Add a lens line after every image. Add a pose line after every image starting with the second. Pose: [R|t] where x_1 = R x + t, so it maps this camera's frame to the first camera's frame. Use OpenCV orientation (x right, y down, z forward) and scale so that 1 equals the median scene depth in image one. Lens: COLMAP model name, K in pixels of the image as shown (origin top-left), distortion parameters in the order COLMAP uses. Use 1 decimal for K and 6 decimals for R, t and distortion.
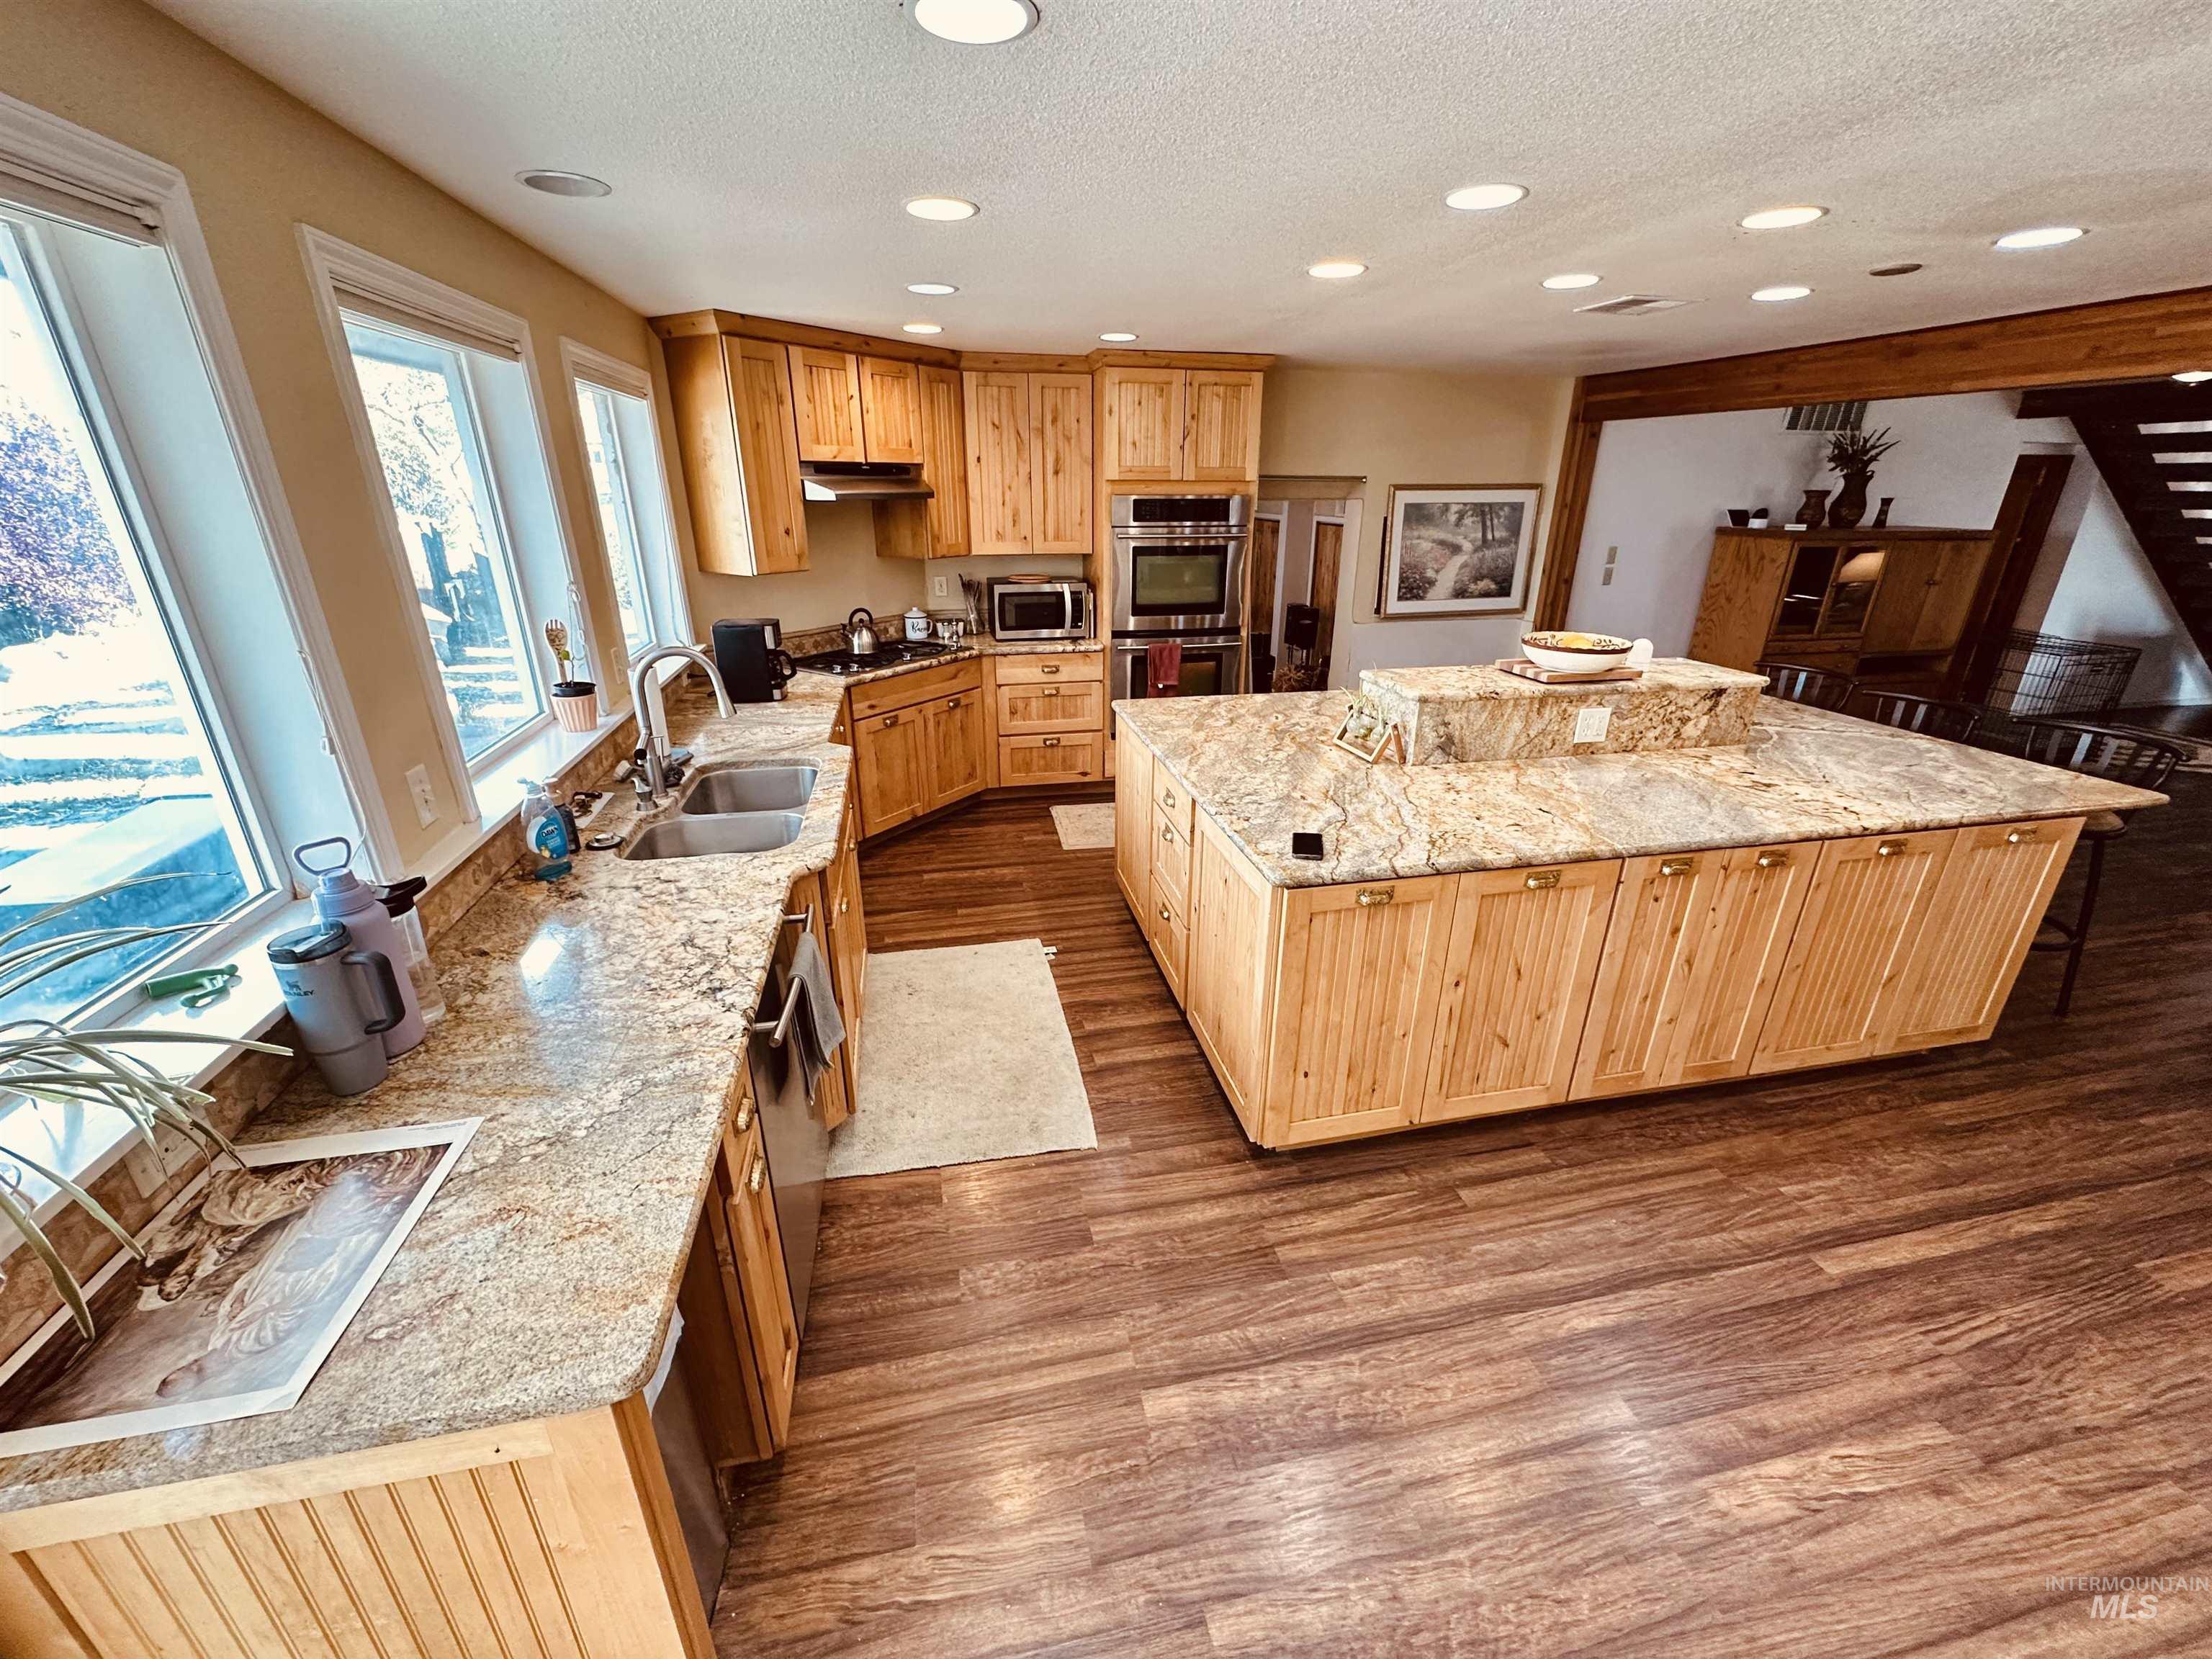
lens RADIAL K [[883.1, 0, 1107.6], [0, 883.1, 834.5], [0, 0, 1]] dist [-0.004826, 0.000846]
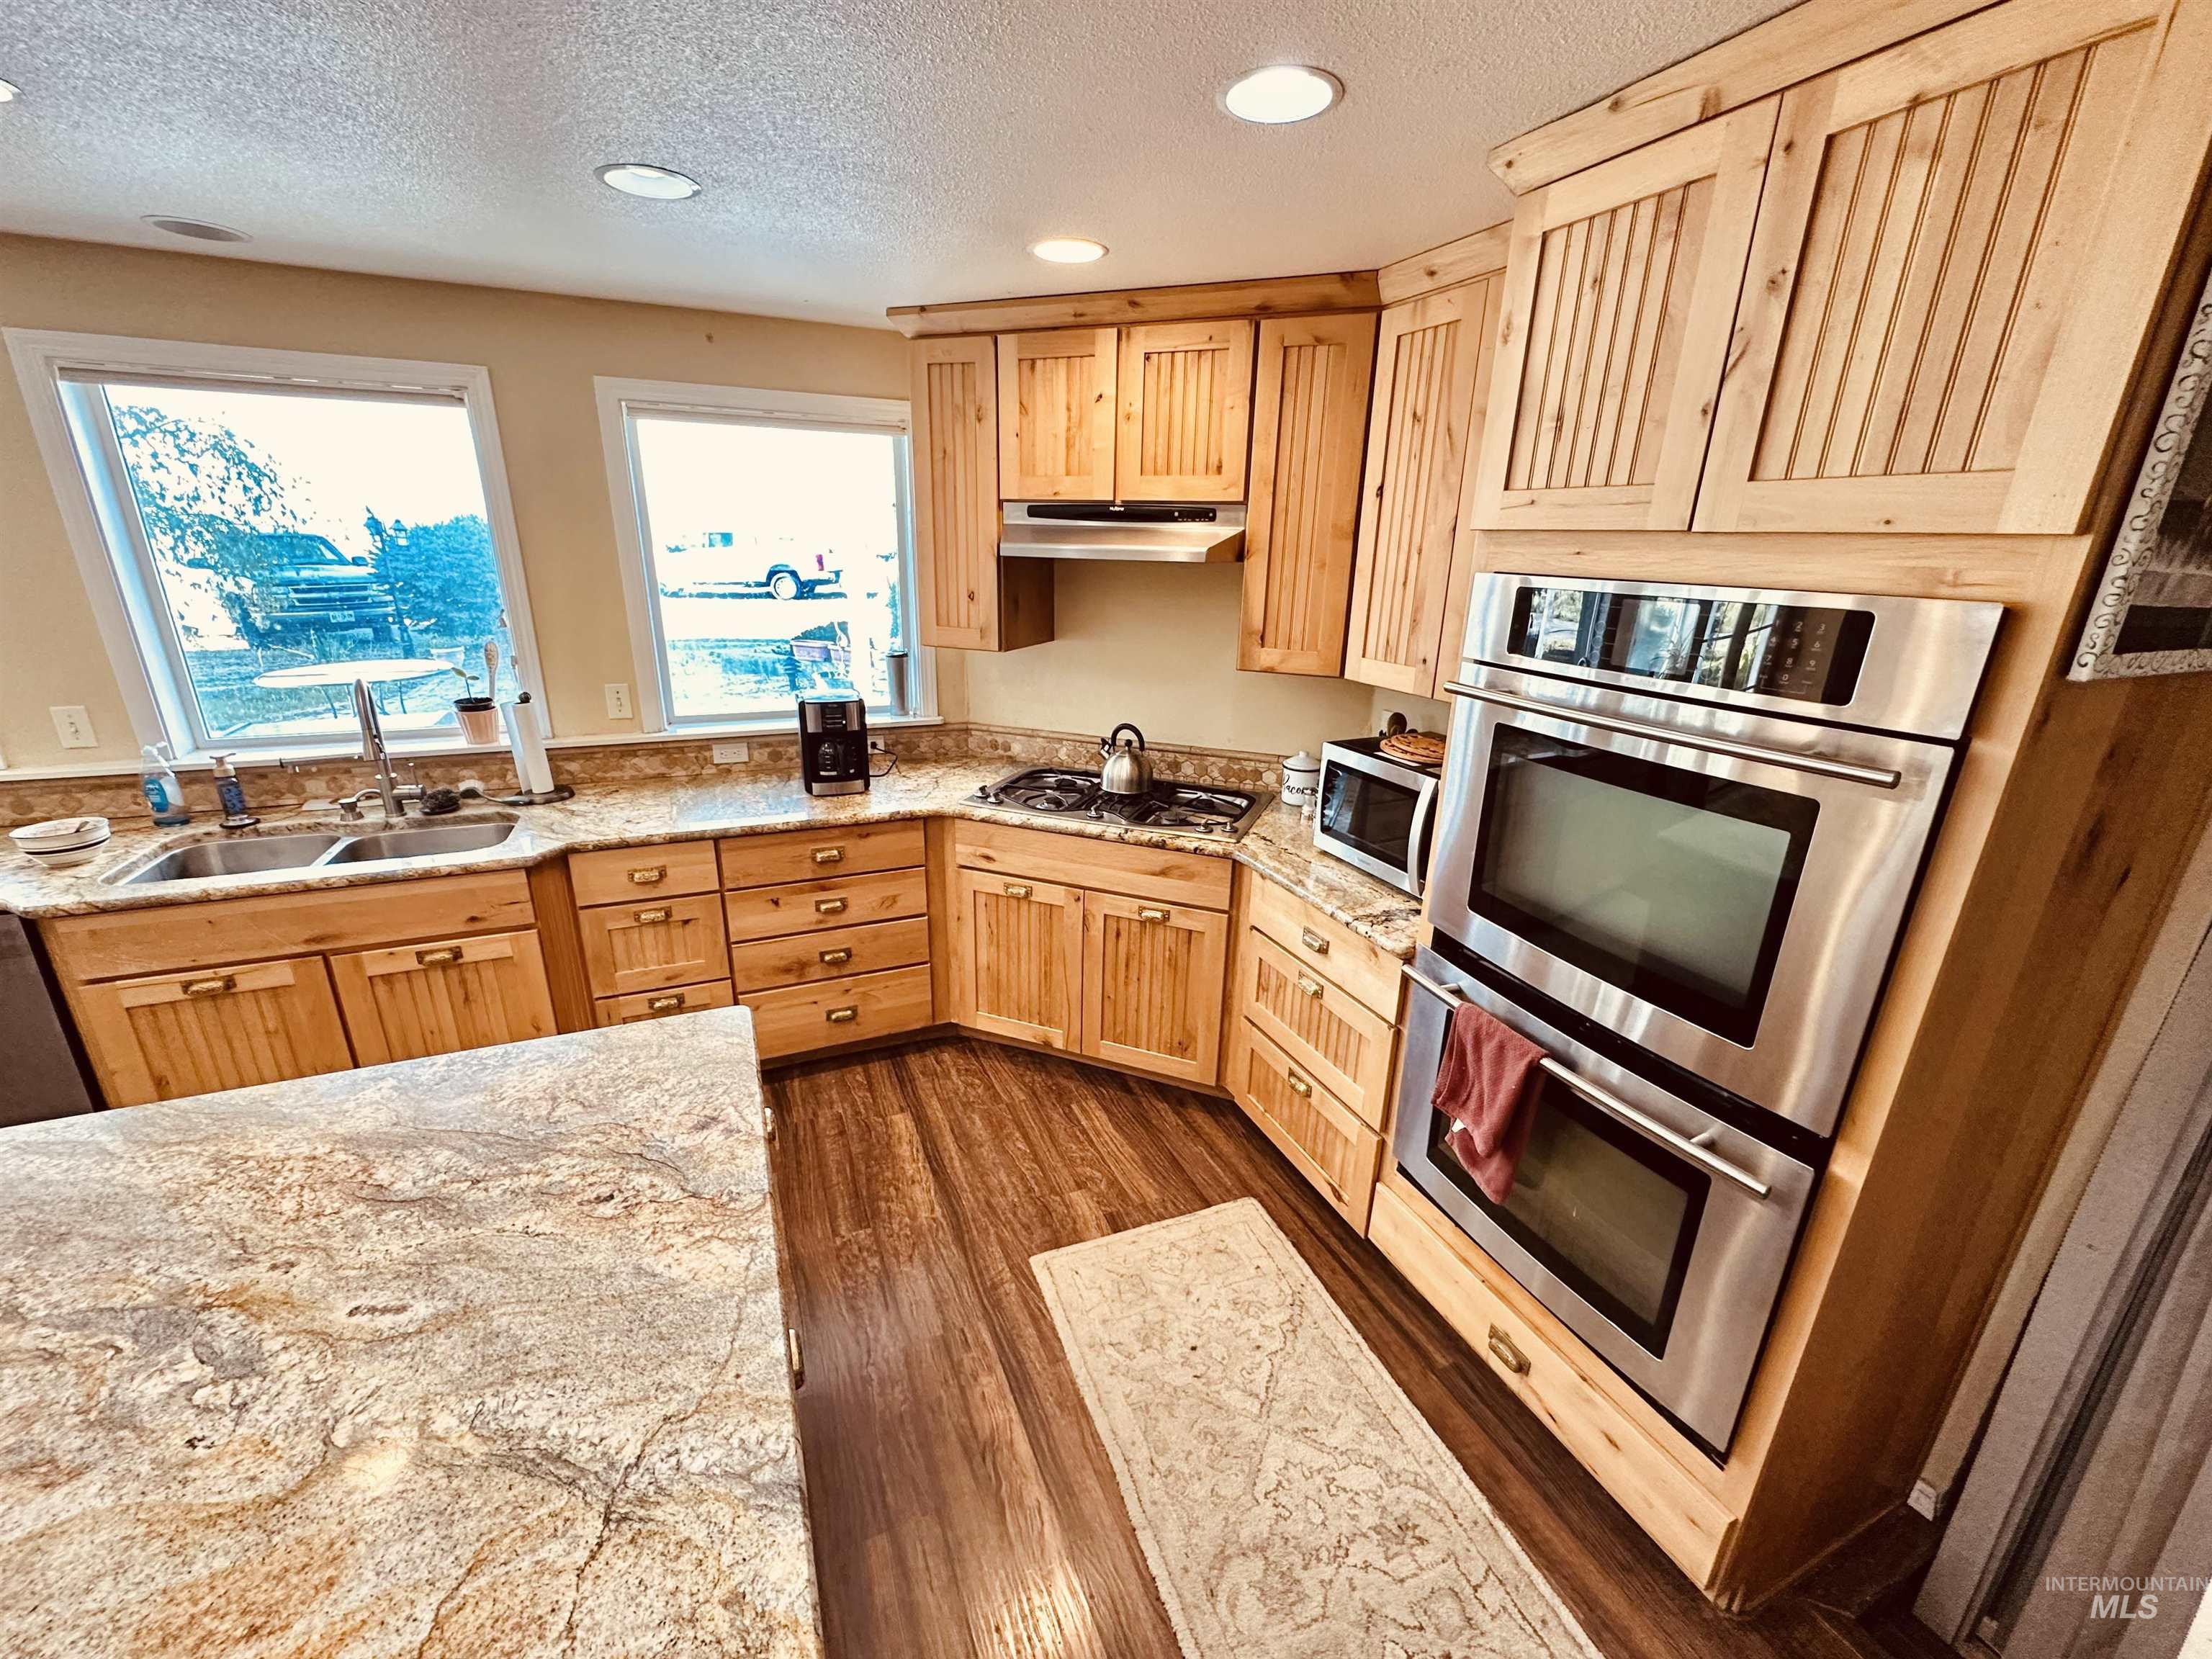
lens RADIAL K [[883.1, 0, 1107.9], [0, 883.1, 830.6], [0, 0, 1]] dist [-0.004826, 0.000846]
pose [[0.197626, 0.310068, -0.929947, 0.383374], [-0.386085, 0.896600, 0.216902, -0.357629], [0.901045, 0.316173, 0.296904, 0.912055]]
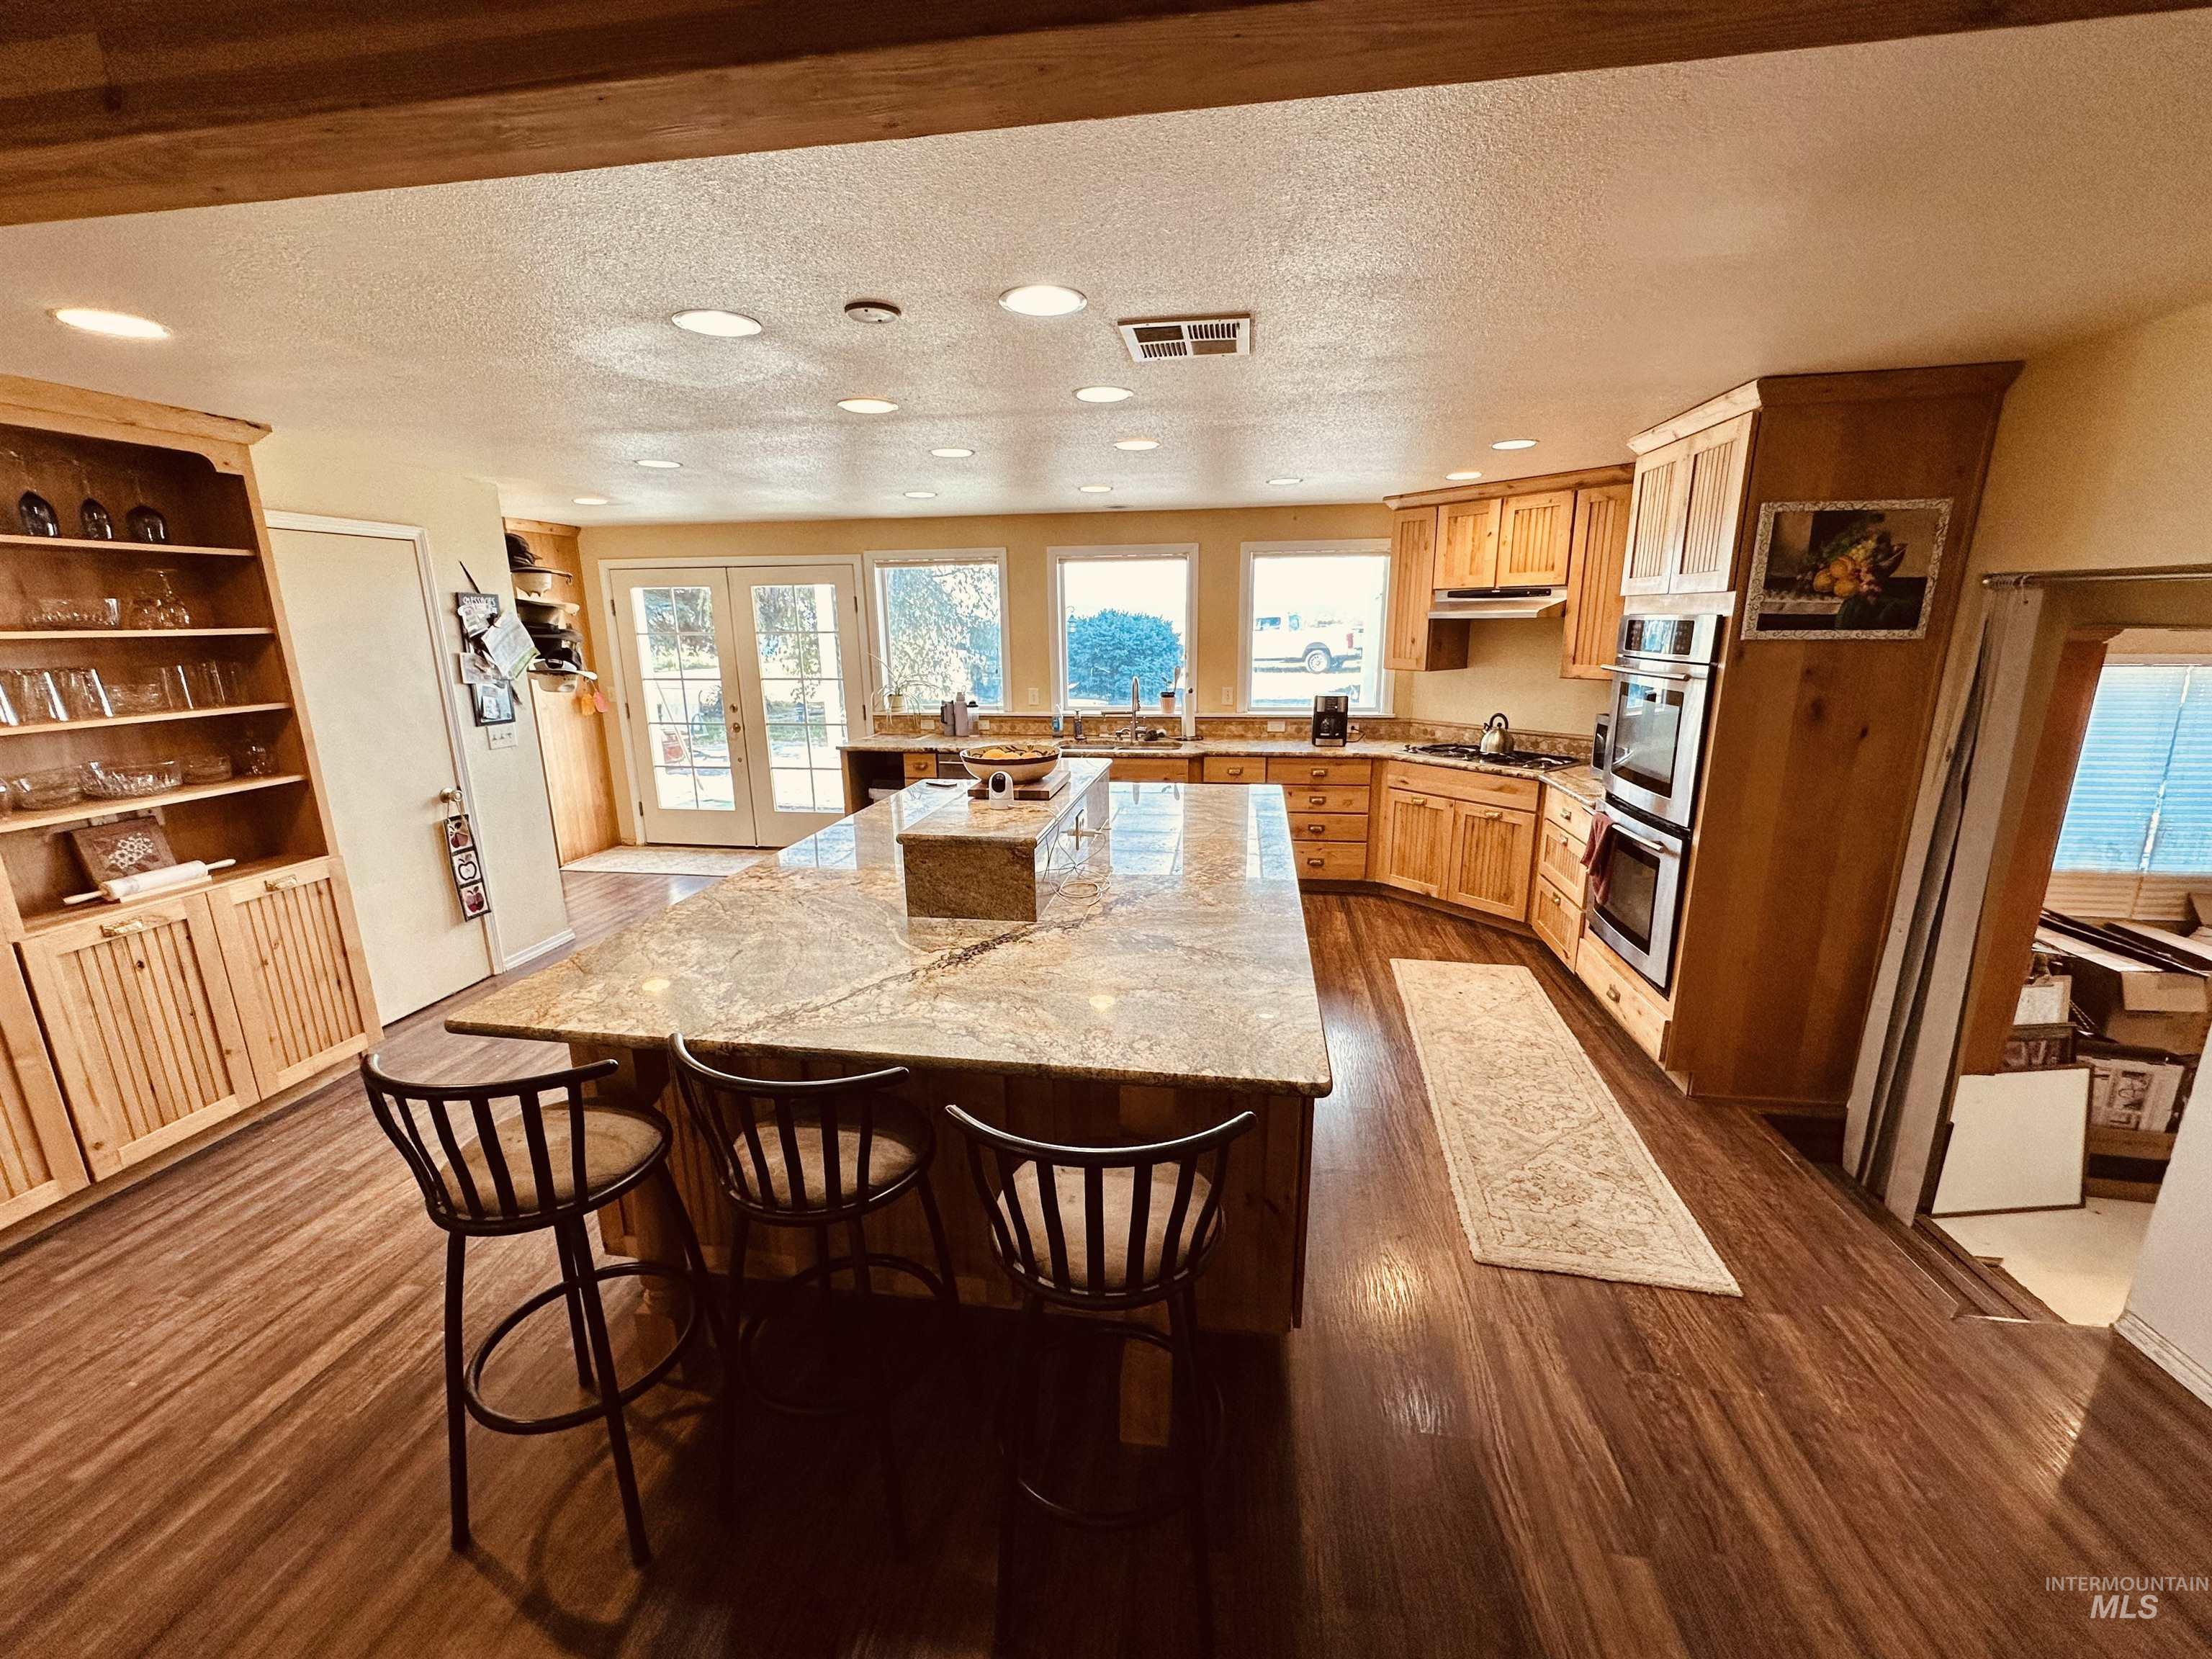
lens RADIAL K [[883.1, 0, 1105.4], [0, 883.1, 831.0], [0, 0, 1]] dist [-0.004826, 0.000846]
pose [[-0.362599, 0.220860, -0.905396, 1.039252], [-0.336692, 0.874849, 0.348249, -0.385188], [0.869000, 0.431114, -0.242858, 1.005338]]
